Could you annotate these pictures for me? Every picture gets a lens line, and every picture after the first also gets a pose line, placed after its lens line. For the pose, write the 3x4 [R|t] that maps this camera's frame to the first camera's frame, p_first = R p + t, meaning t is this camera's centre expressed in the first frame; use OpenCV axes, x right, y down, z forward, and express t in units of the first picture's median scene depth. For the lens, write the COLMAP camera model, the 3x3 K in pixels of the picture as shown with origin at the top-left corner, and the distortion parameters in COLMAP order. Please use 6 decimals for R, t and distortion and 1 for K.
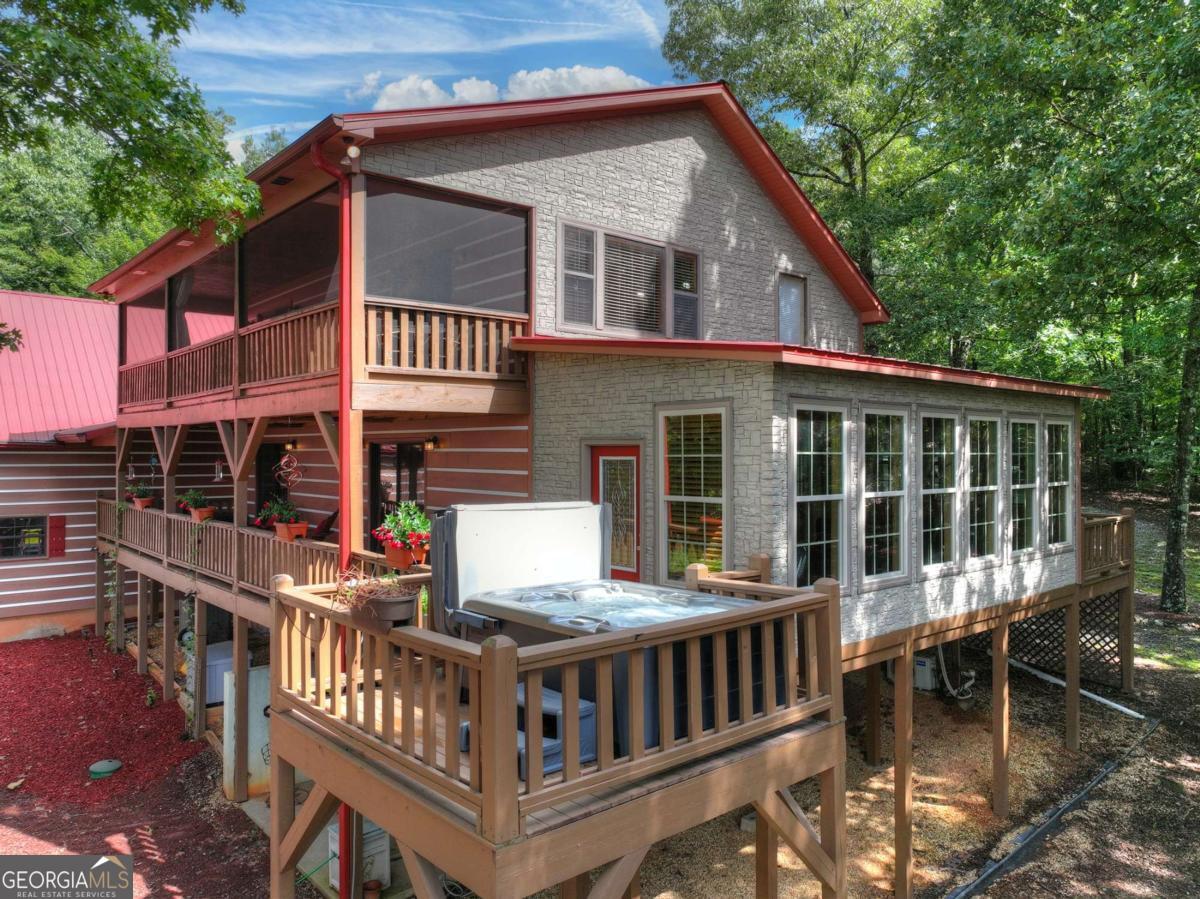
lens RADIAL K [[848.5, 0, 597.0], [0, 848.5, 447.5], [0, 0, 1]] dist [0.012023, 0.001577]
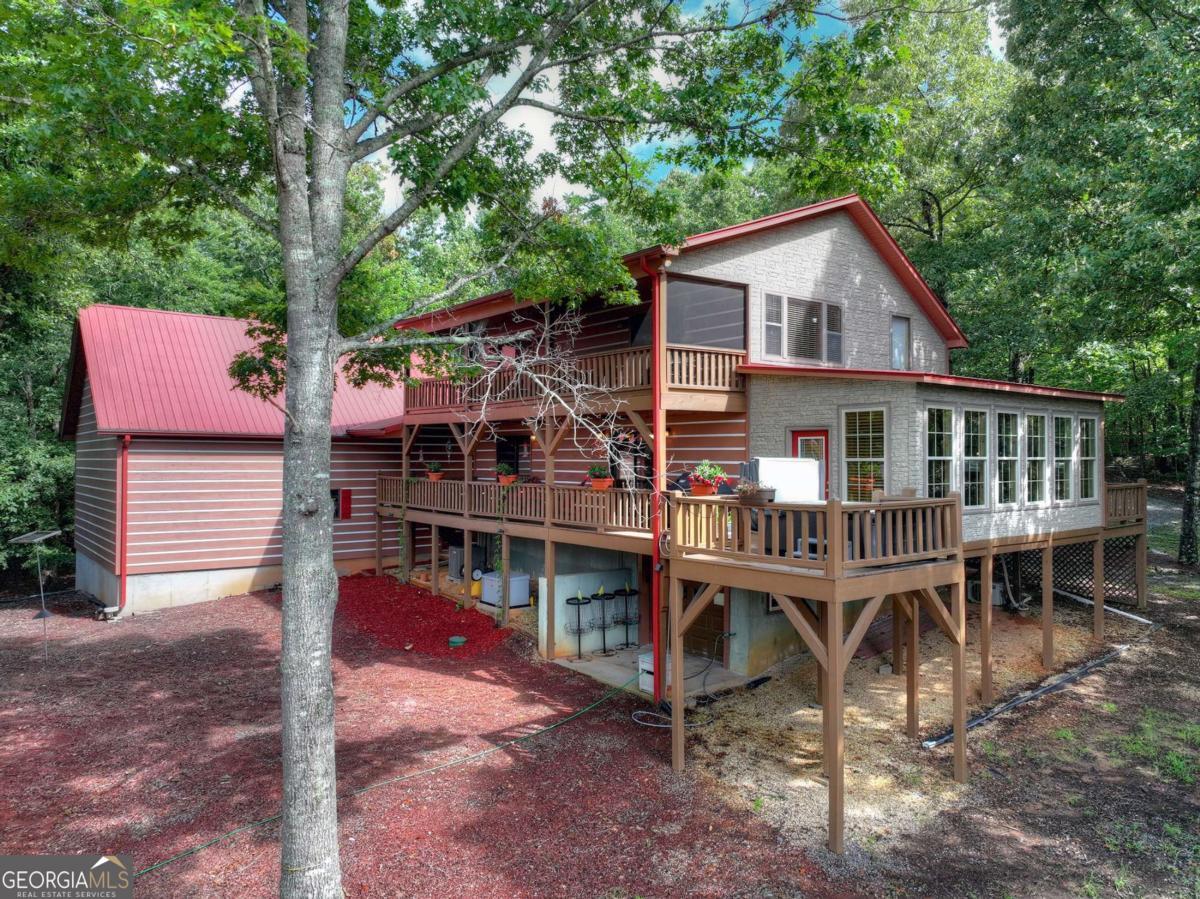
lens RADIAL K [[848.5, 0, 602.8], [0, 848.5, 450.2], [0, 0, 1]] dist [0.012023, 0.001577]
pose [[0.998793, -0.001397, -0.049107, -0.272904], [0.001261, 0.999995, -0.002791, 0.036831], [0.049111, 0.002725, 0.998790, -0.621511]]
